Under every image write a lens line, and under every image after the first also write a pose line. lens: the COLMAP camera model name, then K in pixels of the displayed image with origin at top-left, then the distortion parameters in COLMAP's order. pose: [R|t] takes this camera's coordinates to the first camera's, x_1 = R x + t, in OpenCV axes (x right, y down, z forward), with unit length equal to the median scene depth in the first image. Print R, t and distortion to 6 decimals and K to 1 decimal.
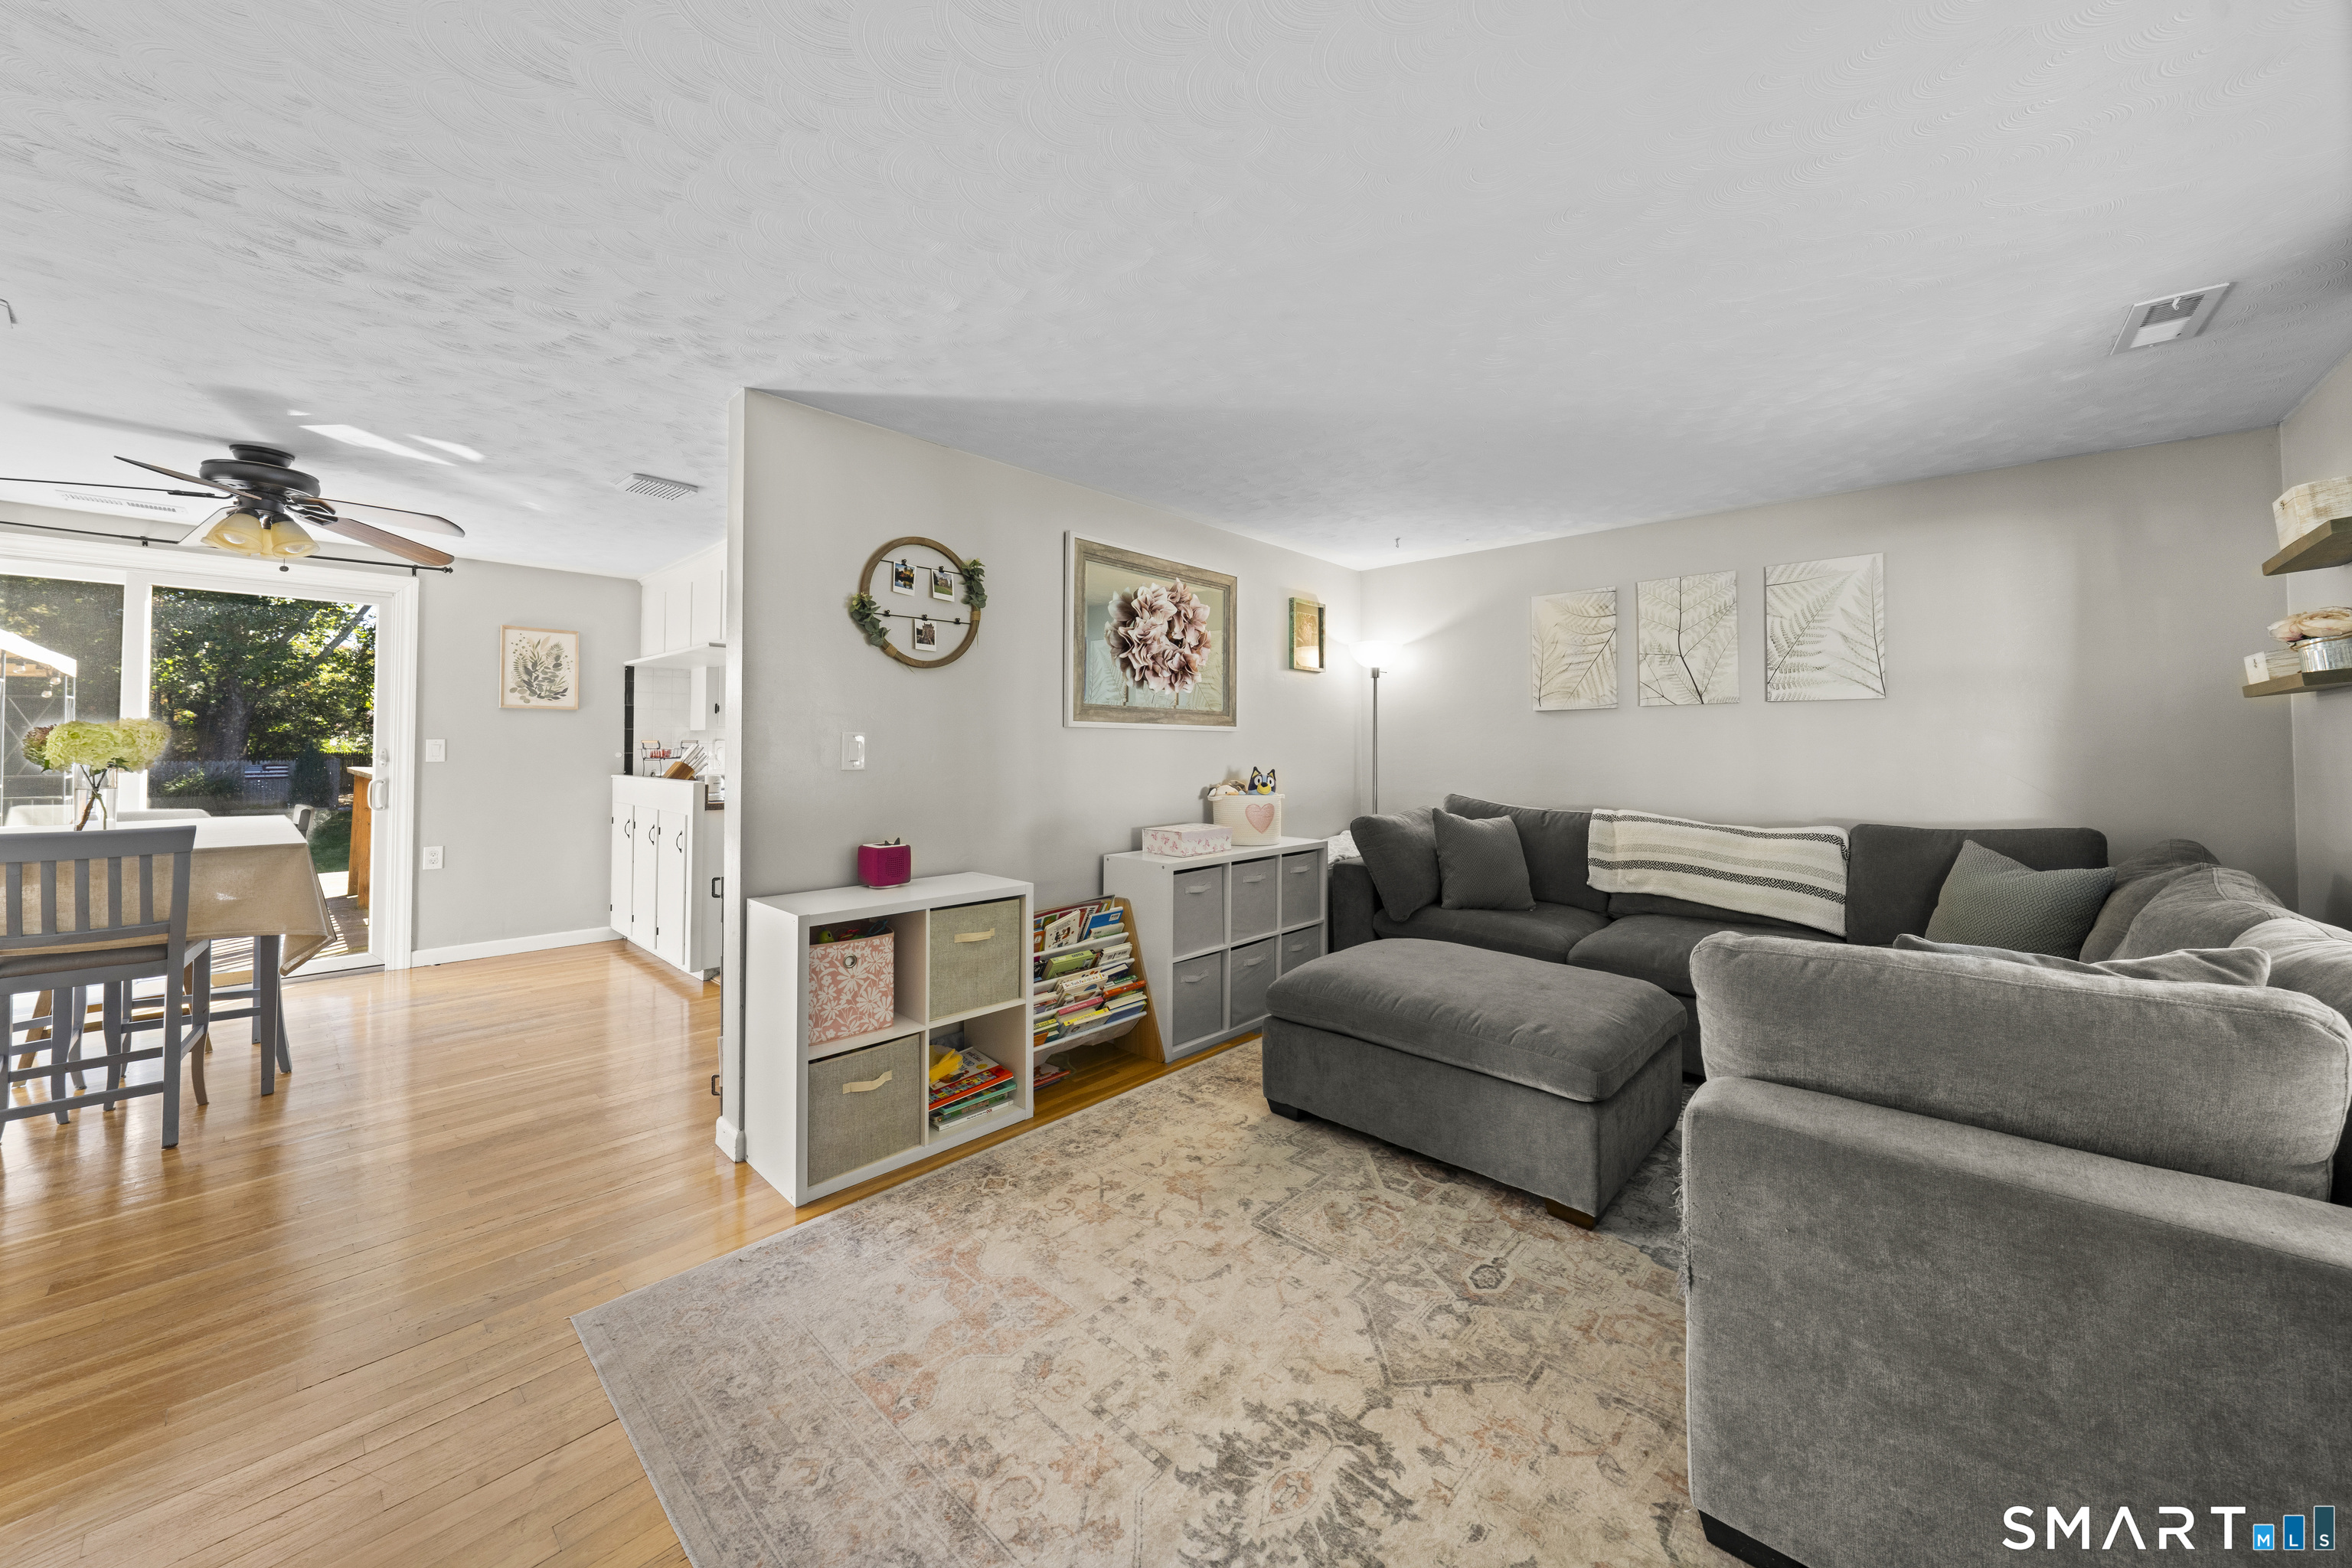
lens RADIAL K [[896.7, 0, 1212.5], [0, 896.7, 728.2], [0, 0, 1]] dist [-0.003973, -0.000572]
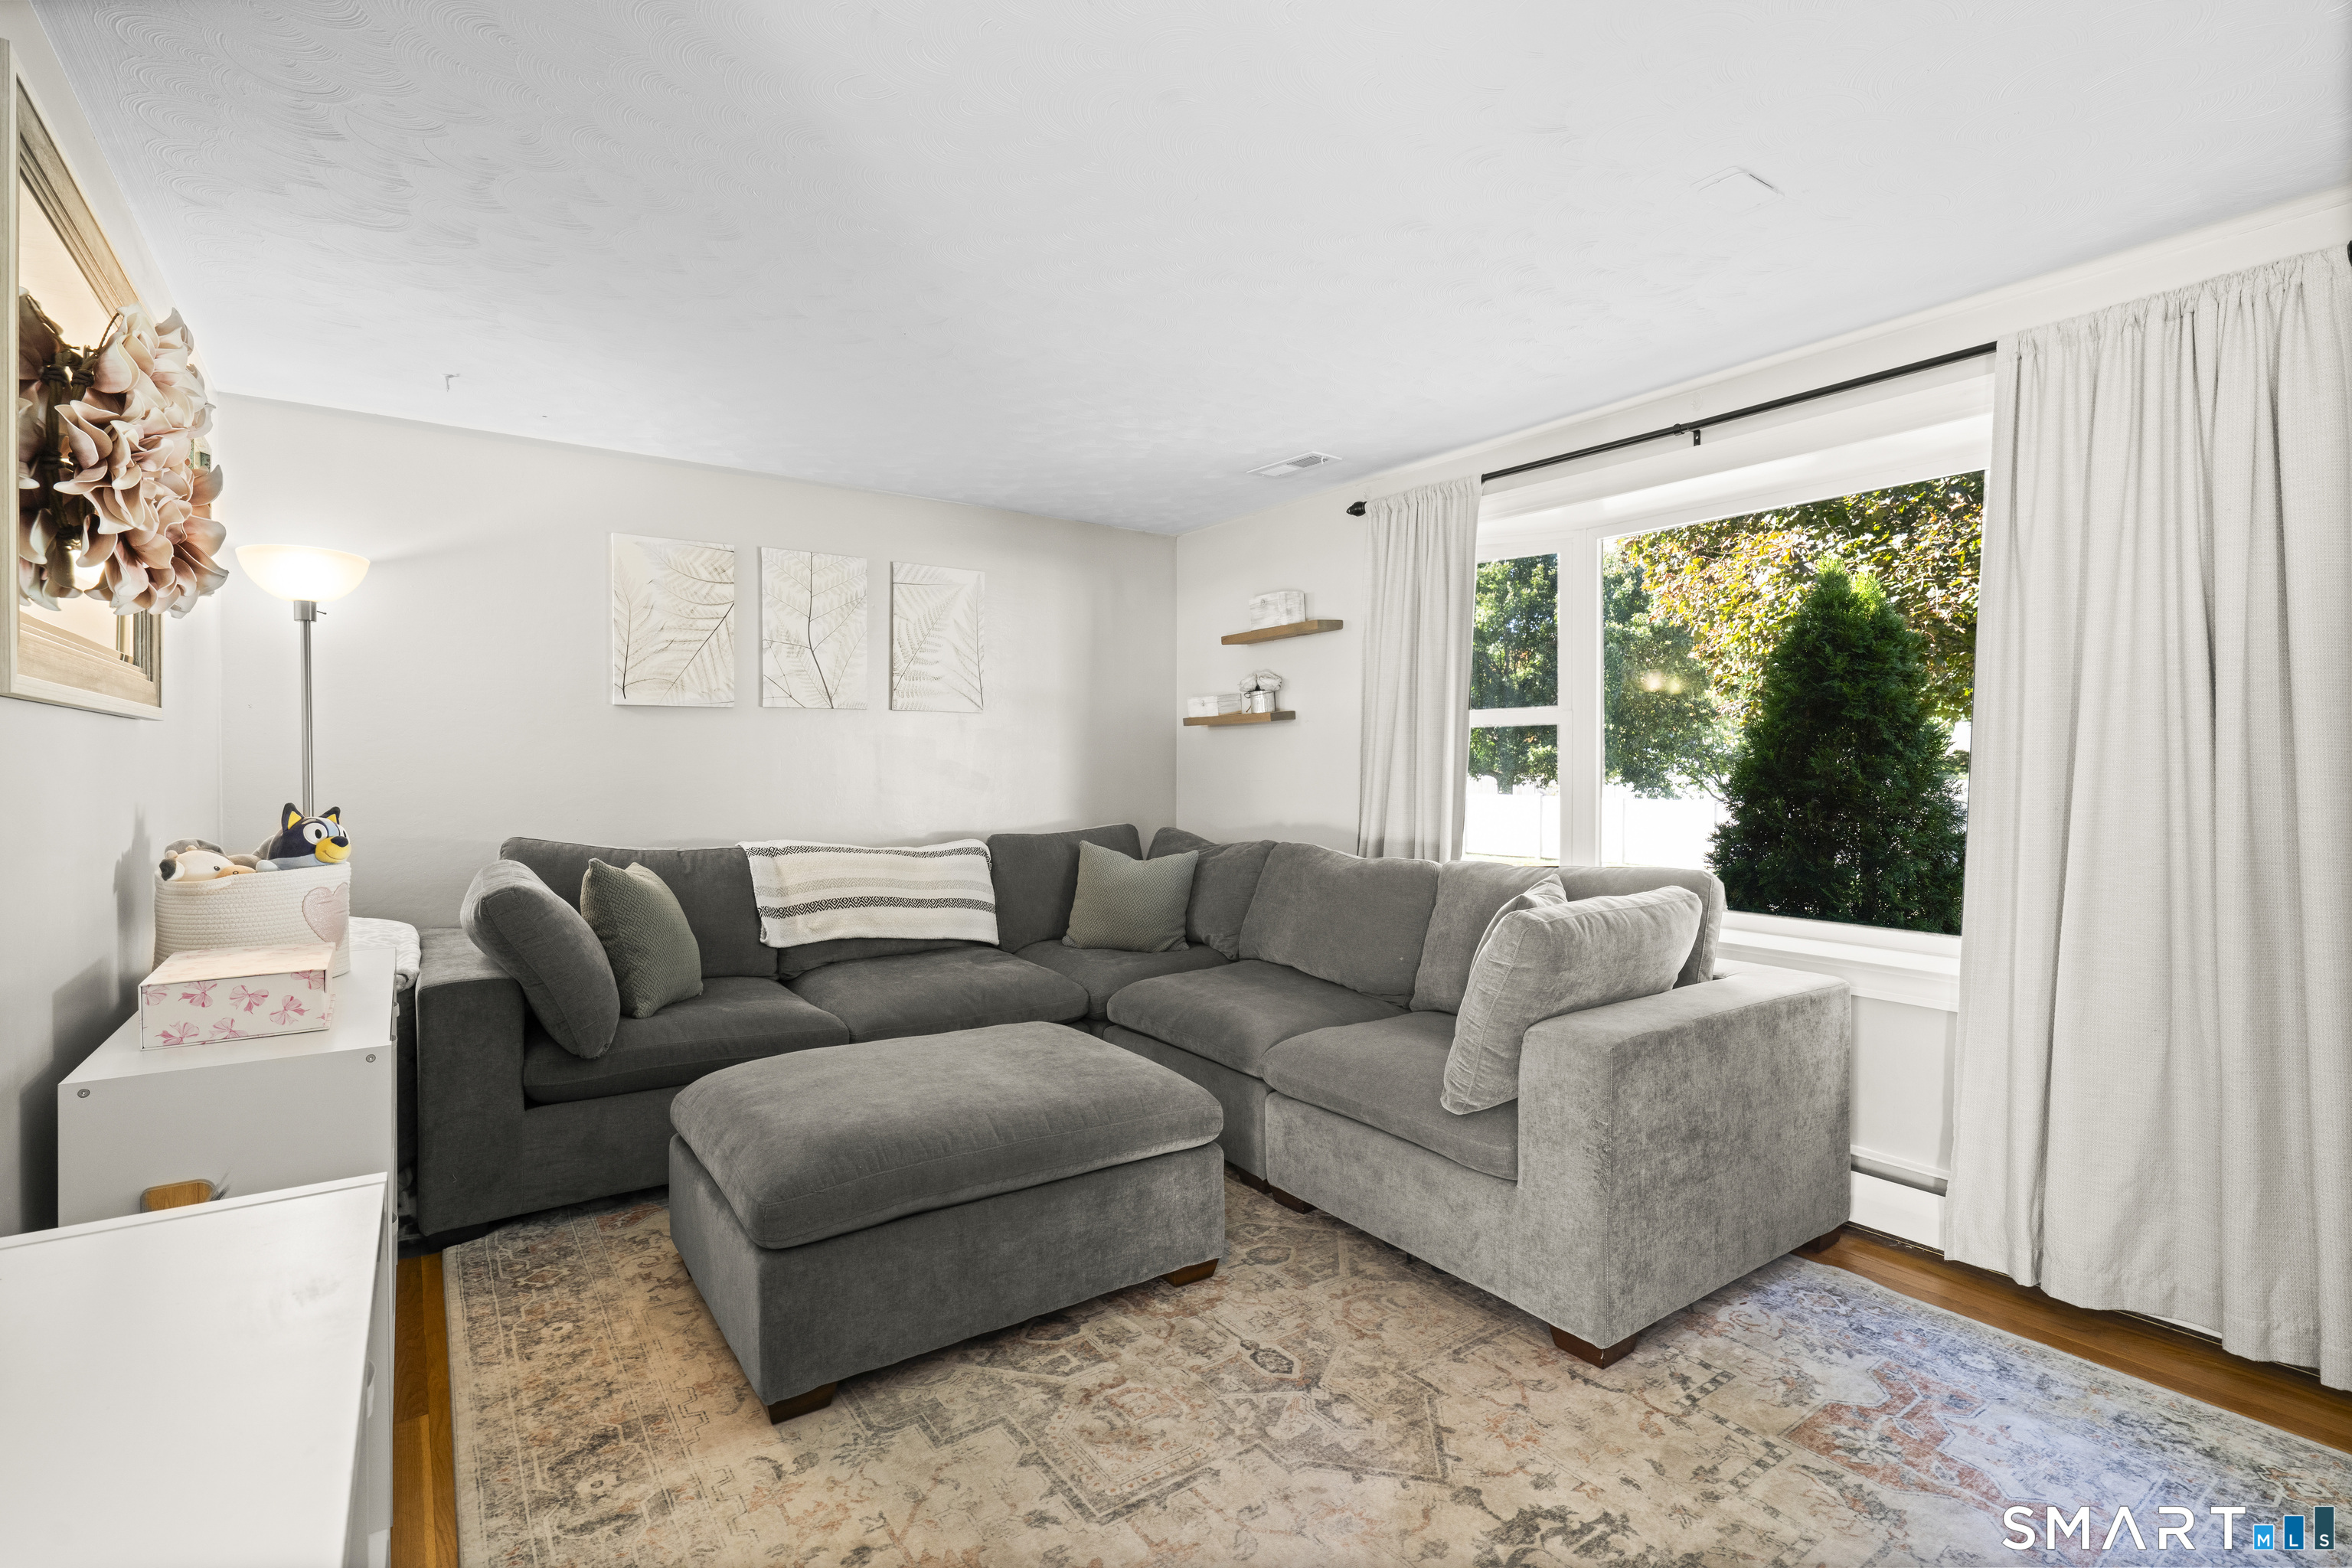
lens RADIAL K [[1017.9, 0, 1308.4], [0, 1017.9, 775.9], [0, 0, 1]] dist [-0.001117, -0.000540]
pose [[0.187160, -0.014862, 0.982217, -0.442636], [-0.023189, 0.999540, 0.019543, 0.010458], [-0.982056, -0.026434, 0.186729, 0.528992]]
